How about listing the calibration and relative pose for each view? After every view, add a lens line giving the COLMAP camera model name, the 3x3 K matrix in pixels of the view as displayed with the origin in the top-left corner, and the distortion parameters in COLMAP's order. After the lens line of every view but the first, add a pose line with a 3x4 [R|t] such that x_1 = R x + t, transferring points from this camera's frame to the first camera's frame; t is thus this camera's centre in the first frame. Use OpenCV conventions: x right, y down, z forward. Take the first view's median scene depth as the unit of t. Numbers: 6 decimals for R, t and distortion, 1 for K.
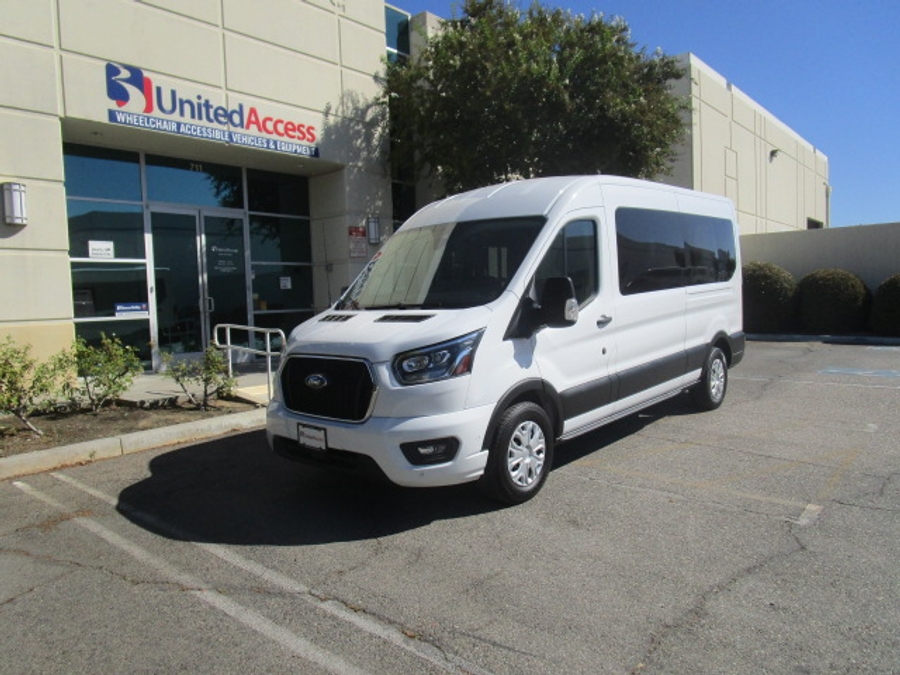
lens RADIAL K [[643.4, 0, 448.8], [0, 643.4, 340.2], [0, 0, 1]] dist [-0.023030, 0.005299]
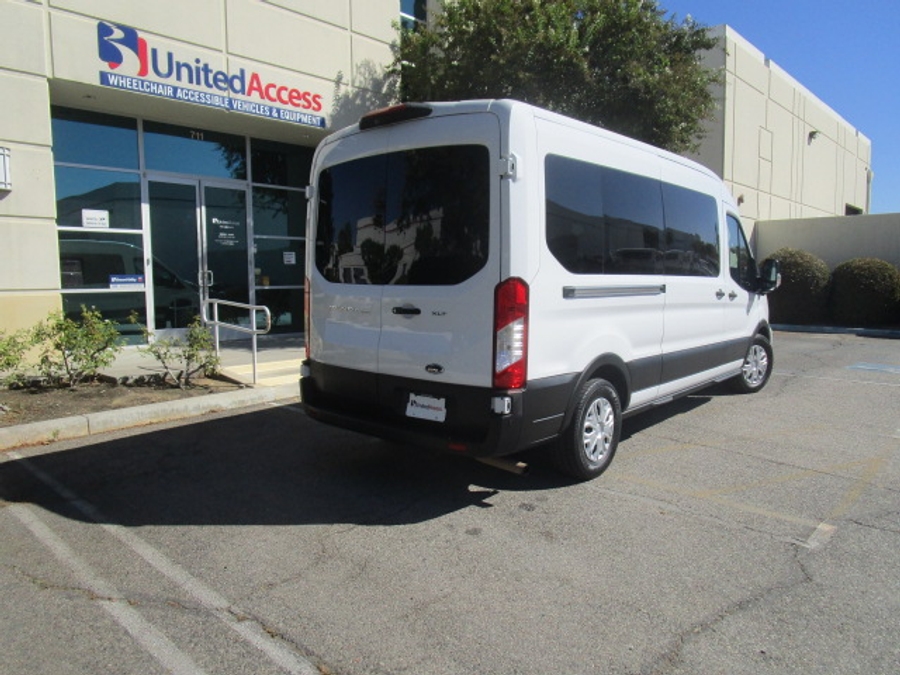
lens RADIAL K [[644.6, 0, 449.9], [0, 644.6, 340.9], [0, 0, 1]] dist [-0.025136, 0.010876]
pose [[0.998873, 0.028838, -0.037687, 0.033952], [-0.027637, 0.999105, 0.032021, -0.002941], [0.038577, -0.030943, 0.998776, 0.046609]]
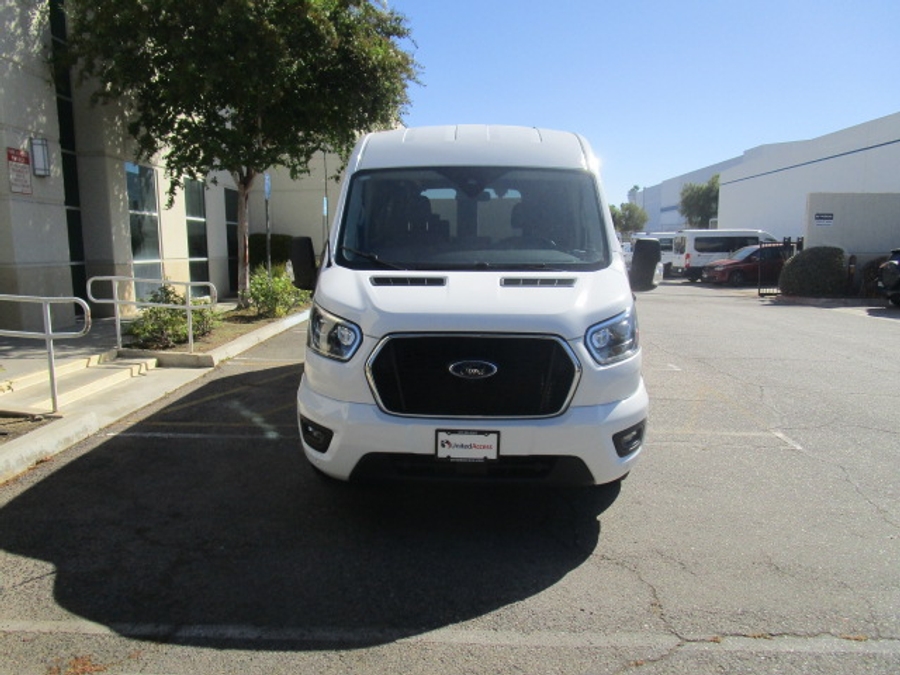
lens RADIAL K [[644.6, 0, 449.9], [0, 644.6, 340.9], [0, 0, 1]] dist [-0.025136, 0.010876]
pose [[0.773119, -0.062558, 0.631168, -0.284774], [0.021748, 0.997154, 0.072193, -0.008978], [-0.633888, -0.042087, 0.772279, 0.188214]]
